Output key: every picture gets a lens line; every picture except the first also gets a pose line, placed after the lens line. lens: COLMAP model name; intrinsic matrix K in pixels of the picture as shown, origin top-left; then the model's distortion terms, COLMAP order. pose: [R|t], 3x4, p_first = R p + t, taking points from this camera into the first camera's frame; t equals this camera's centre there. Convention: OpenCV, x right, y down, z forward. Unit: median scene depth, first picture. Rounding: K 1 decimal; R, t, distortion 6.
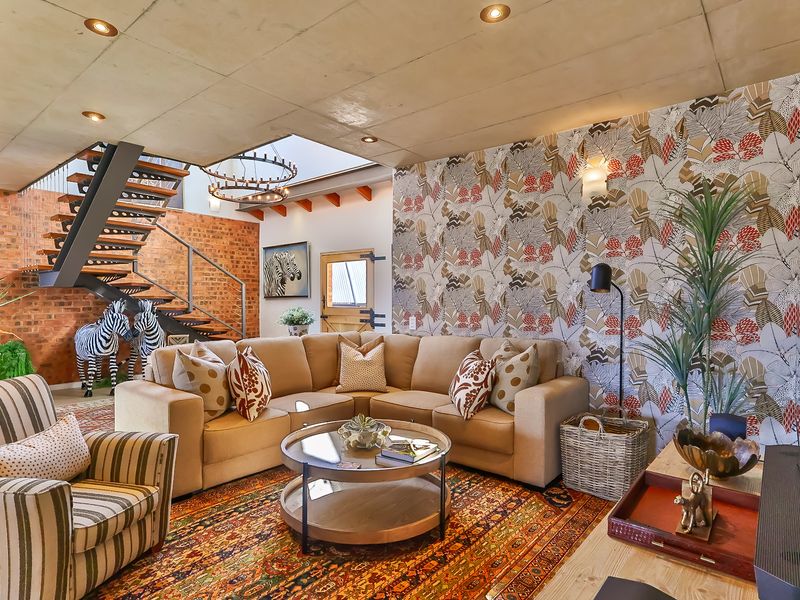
lens RADIAL K [[465.8, 0, 400.0], [0, 465.8, 300.0], [0, 0, 1]] dist [-0.001539, -0.005164]
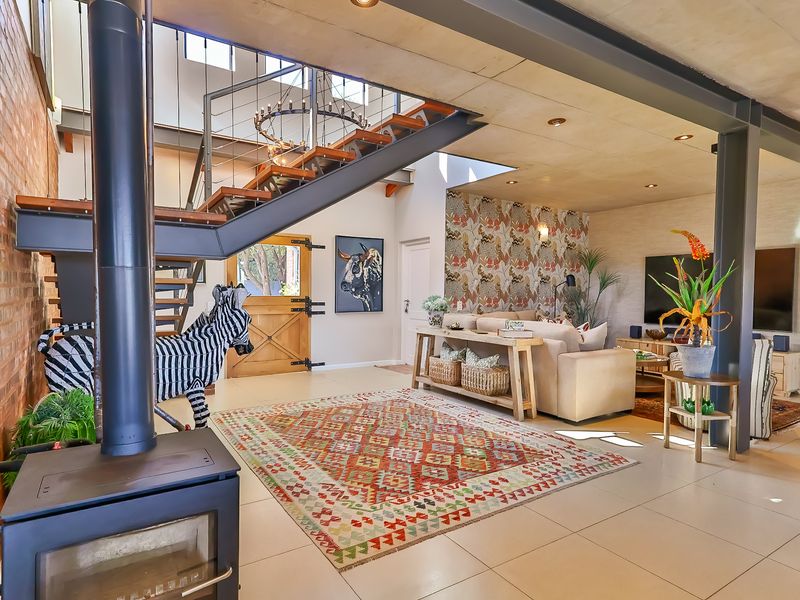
lens RADIAL K [[465.8, 0, 400.0], [0, 465.8, 300.0], [0, 0, 1]] dist [-0.001539, -0.005164]
pose [[0.294163, -0.010478, 0.955698, -1.396780], [-0.007576, 0.999883, 0.013295, 0.015743], [-0.955725, -0.011151, 0.294049, 0.777593]]
